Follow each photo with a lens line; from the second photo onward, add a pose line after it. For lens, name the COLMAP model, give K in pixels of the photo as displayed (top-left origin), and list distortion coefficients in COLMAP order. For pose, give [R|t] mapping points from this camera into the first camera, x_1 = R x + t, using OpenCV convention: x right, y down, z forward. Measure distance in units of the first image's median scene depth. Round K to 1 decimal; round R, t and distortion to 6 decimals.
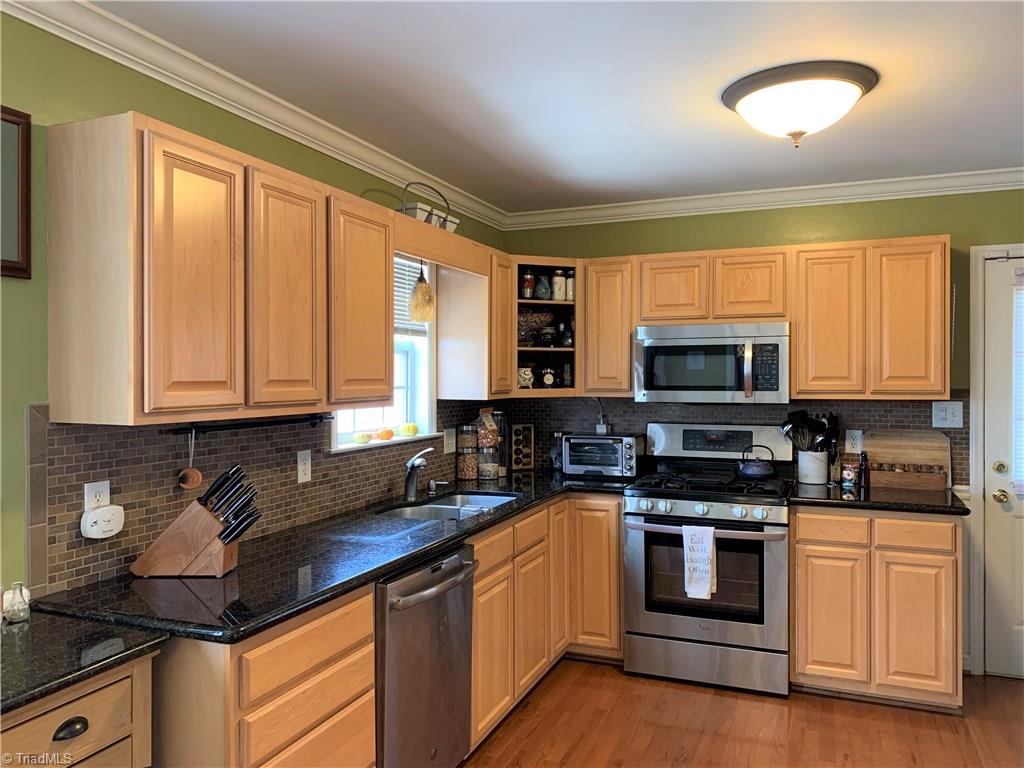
lens RADIAL K [[788.7, 0, 502.7], [0, 788.7, 379.8], [0, 0, 1]] dist [0.094026, -0.136428]
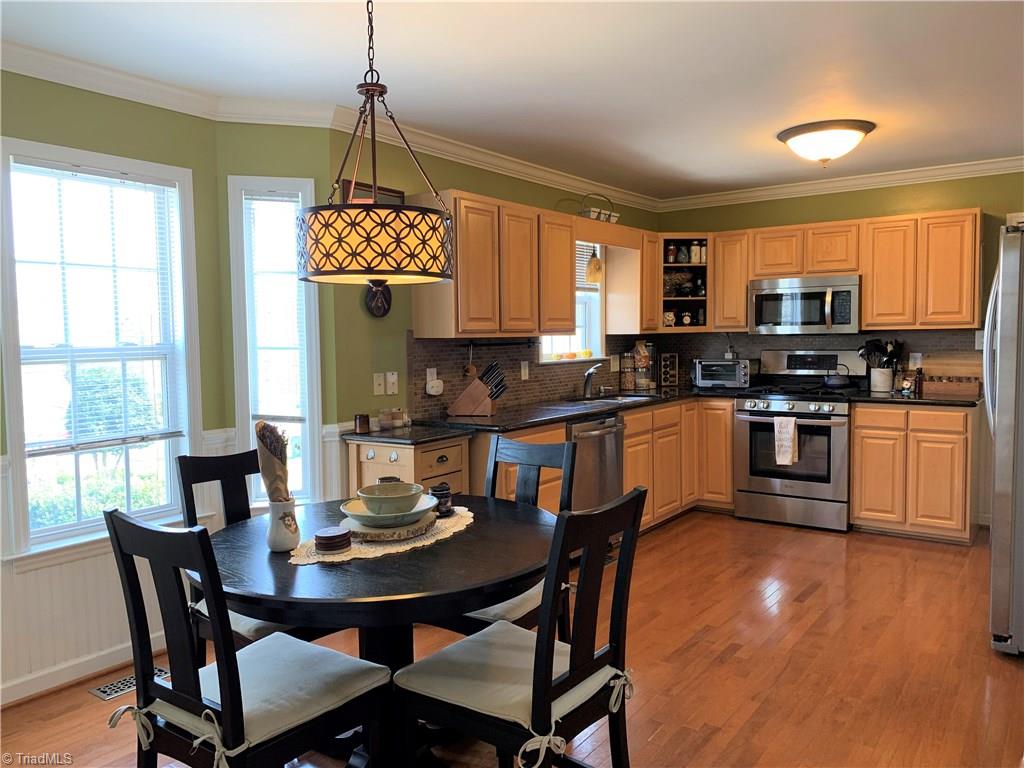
lens RADIAL K [[788.7, 0, 502.7], [0, 788.7, 379.8], [0, 0, 1]] dist [0.094026, -0.136428]
pose [[0.972142, 0.002332, -0.234380, 0.081425], [0.011025, 0.998389, 0.055664, 0.027021], [0.234132, -0.056697, 0.970550, -0.524687]]
